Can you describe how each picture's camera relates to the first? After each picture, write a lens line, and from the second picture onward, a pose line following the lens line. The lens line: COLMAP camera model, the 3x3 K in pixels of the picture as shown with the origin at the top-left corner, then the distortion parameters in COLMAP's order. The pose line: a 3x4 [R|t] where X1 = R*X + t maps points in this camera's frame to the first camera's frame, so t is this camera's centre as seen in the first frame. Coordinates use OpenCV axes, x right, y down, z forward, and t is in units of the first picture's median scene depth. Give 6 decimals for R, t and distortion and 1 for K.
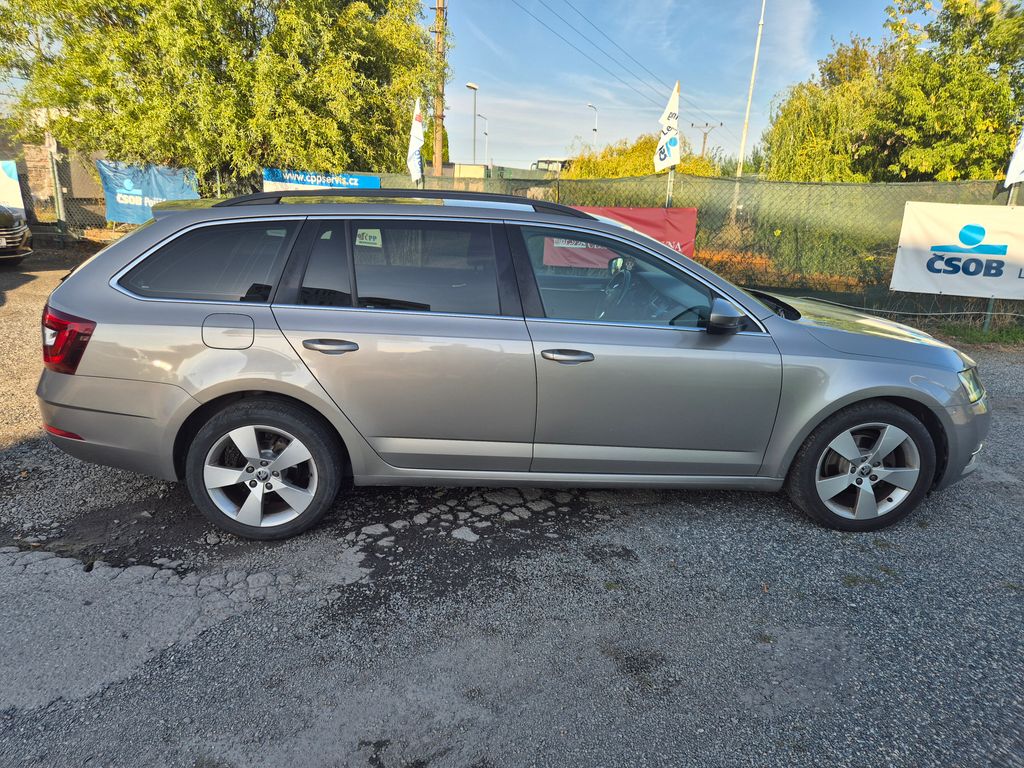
lens RADIAL K [[680.0, 0, 505.2], [0, 680.0, 386.1], [0, 0, 1]] dist [0.080867, -0.069949]
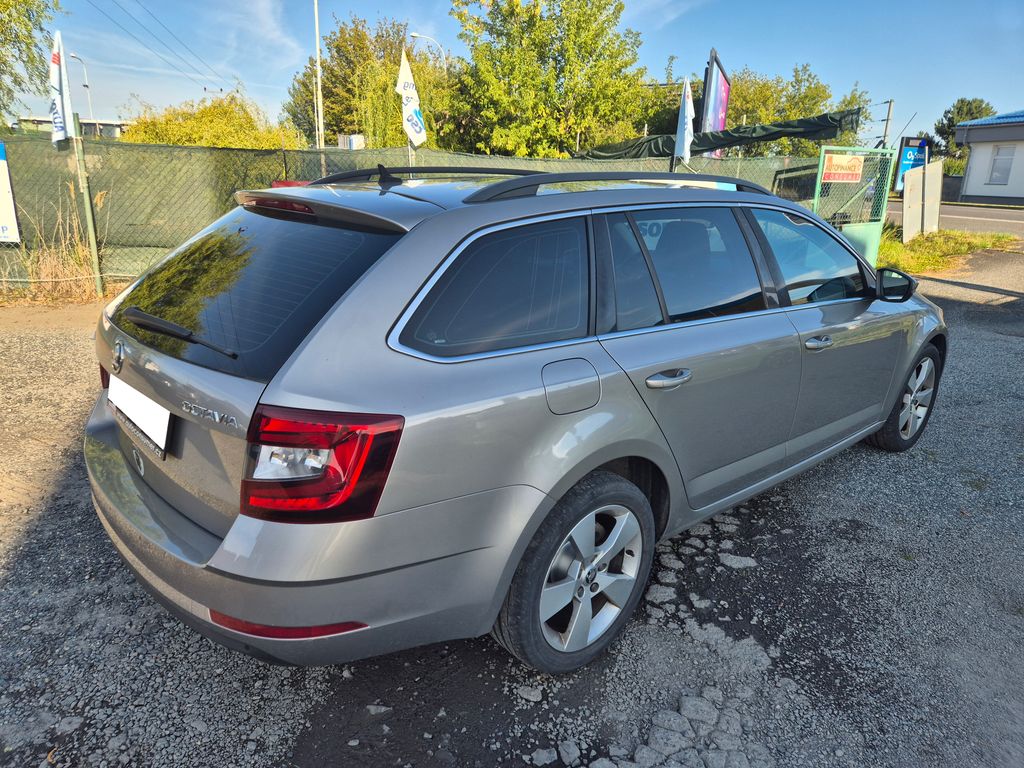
lens RADIAL K [[680.4, 0, 511.7], [0, 680.4, 372.4], [0, 0, 1]] dist [0.083763, -0.066677]
pose [[0.779839, -0.183492, 0.598483, -0.313855], [0.171420, 0.982125, 0.077750, -0.057016], [-0.602052, 0.041959, 0.797354, 0.184759]]
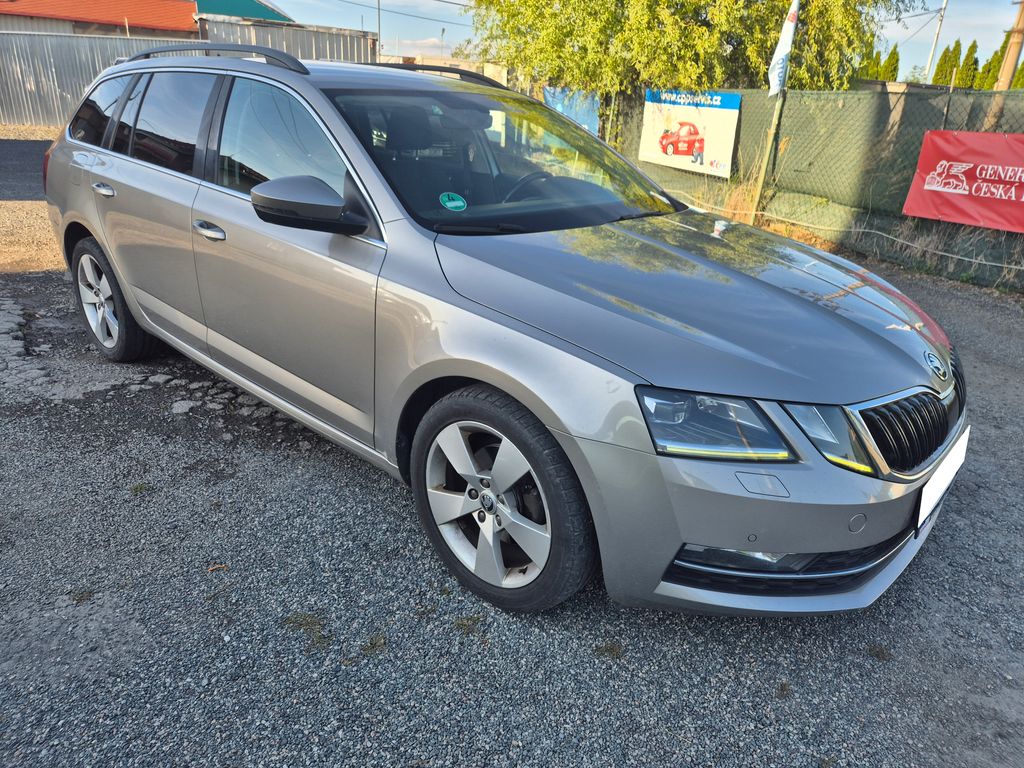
lens RADIAL K [[680.4, 0, 511.7], [0, 680.4, 372.4], [0, 0, 1]] dist [0.083763, -0.066677]
pose [[0.705432, 0.263948, -0.657797, 0.372360], [-0.228399, 0.963220, 0.141564, -0.031711], [0.670969, 0.050377, 0.739773, 0.233864]]
